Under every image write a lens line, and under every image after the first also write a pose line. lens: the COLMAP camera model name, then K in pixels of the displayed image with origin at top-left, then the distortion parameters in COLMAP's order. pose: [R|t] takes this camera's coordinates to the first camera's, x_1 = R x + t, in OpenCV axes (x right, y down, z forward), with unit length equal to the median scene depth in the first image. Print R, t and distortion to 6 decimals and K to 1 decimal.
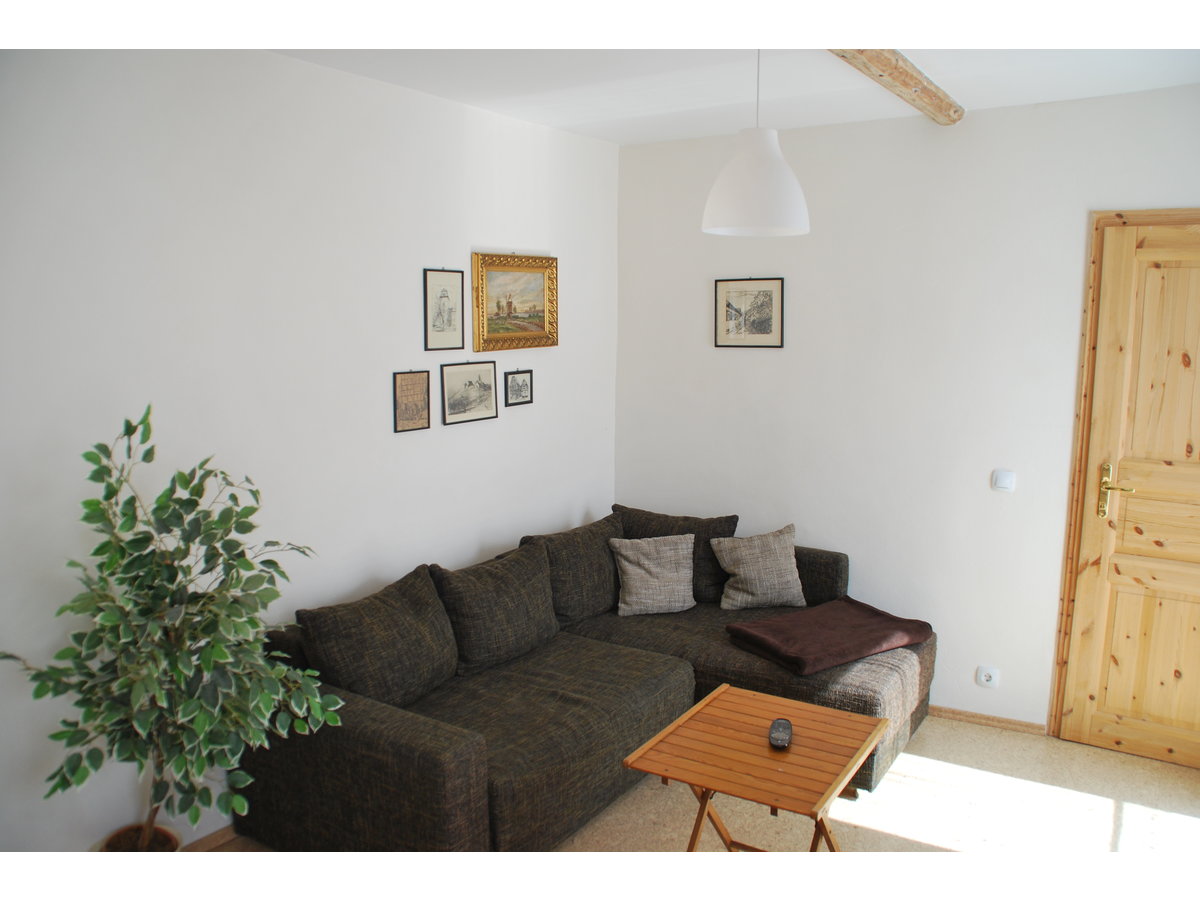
lens RADIAL K [[972.0, 0, 599.8], [0, 972.0, 469.3], [0, 0, 1]] dist [-0.003747, 0.000162]
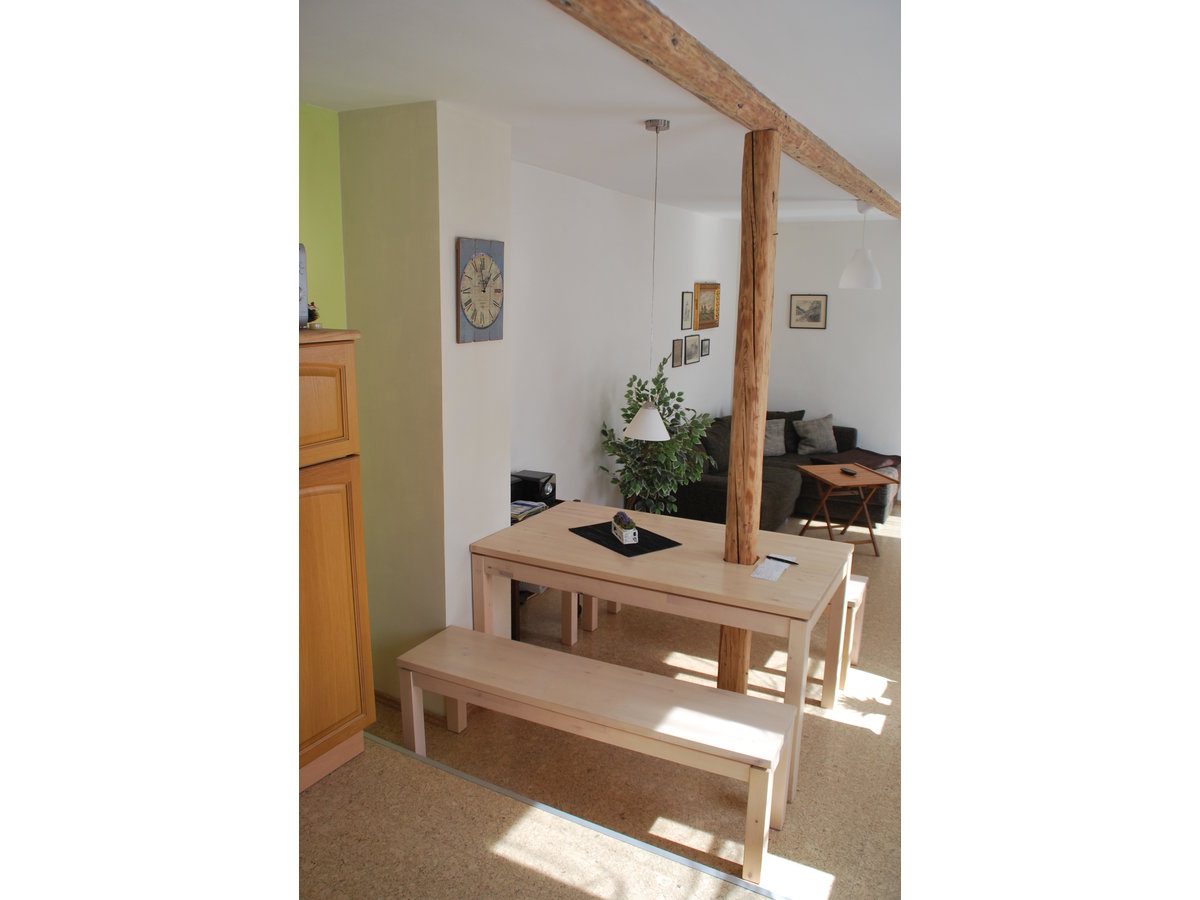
lens RADIAL K [[769.2, 0, 600.0], [0, 769.2, 450.0], [0, 0, 1]] dist [-0.000811, -0.000064]
pose [[0.996388, -0.003586, 0.084845, -0.437917], [-0.000331, 0.998936, 0.046110, 0.057452], [-0.084920, -0.045971, 0.995327, -0.607708]]
